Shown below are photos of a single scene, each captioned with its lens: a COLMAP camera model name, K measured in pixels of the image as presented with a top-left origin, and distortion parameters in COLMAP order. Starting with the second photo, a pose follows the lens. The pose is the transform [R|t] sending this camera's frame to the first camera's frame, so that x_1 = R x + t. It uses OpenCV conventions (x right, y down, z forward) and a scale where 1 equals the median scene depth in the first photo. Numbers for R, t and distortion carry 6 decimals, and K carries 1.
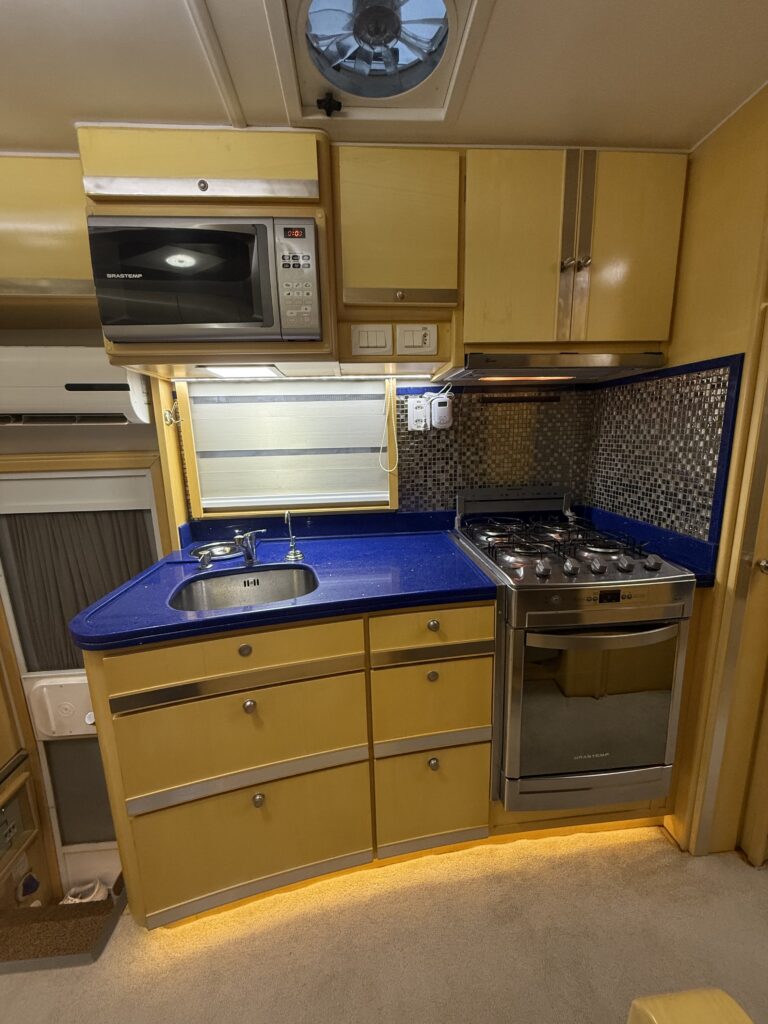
lens RADIAL K [[407.7, 0, 384.4], [0, 407.7, 509.9], [0, 0, 1]] dist [0.001580, -0.001289]
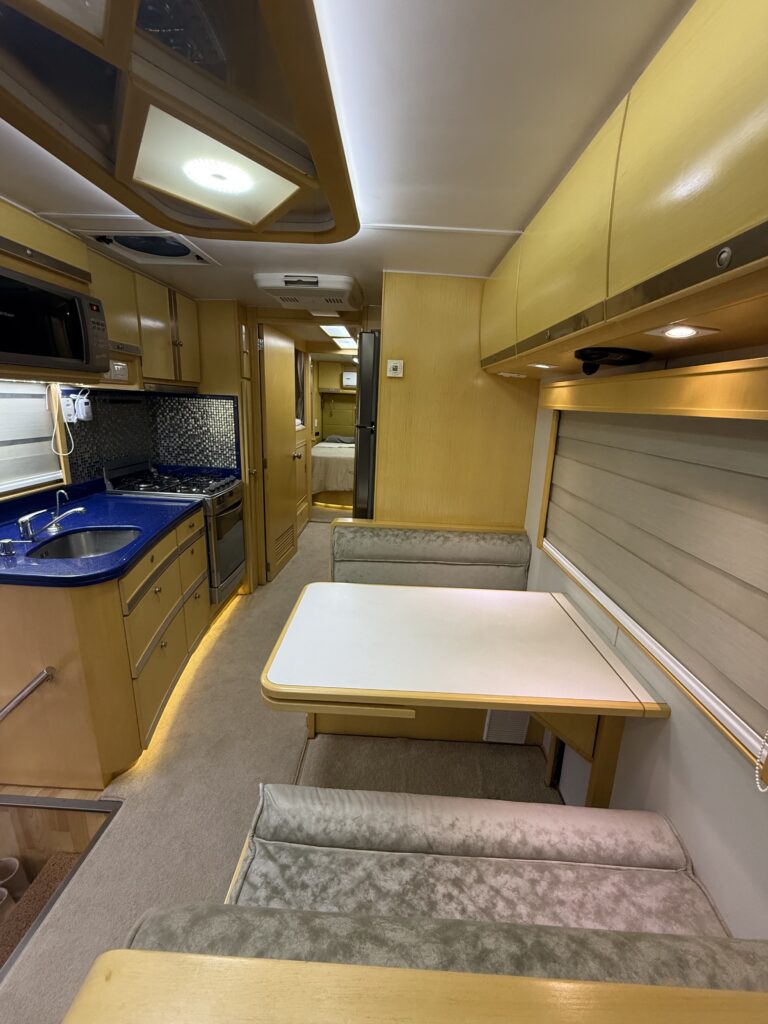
lens RADIAL K [[407.7, 0, 384.4], [0, 407.7, 509.9], [0, 0, 1]] dist [0.001580, -0.001289]
pose [[0.109477, -0.228033, 0.967479, -1.345772], [0.139181, 0.967257, 0.212232, -0.068024], [-0.984197, 0.111420, 0.137631, -0.187007]]
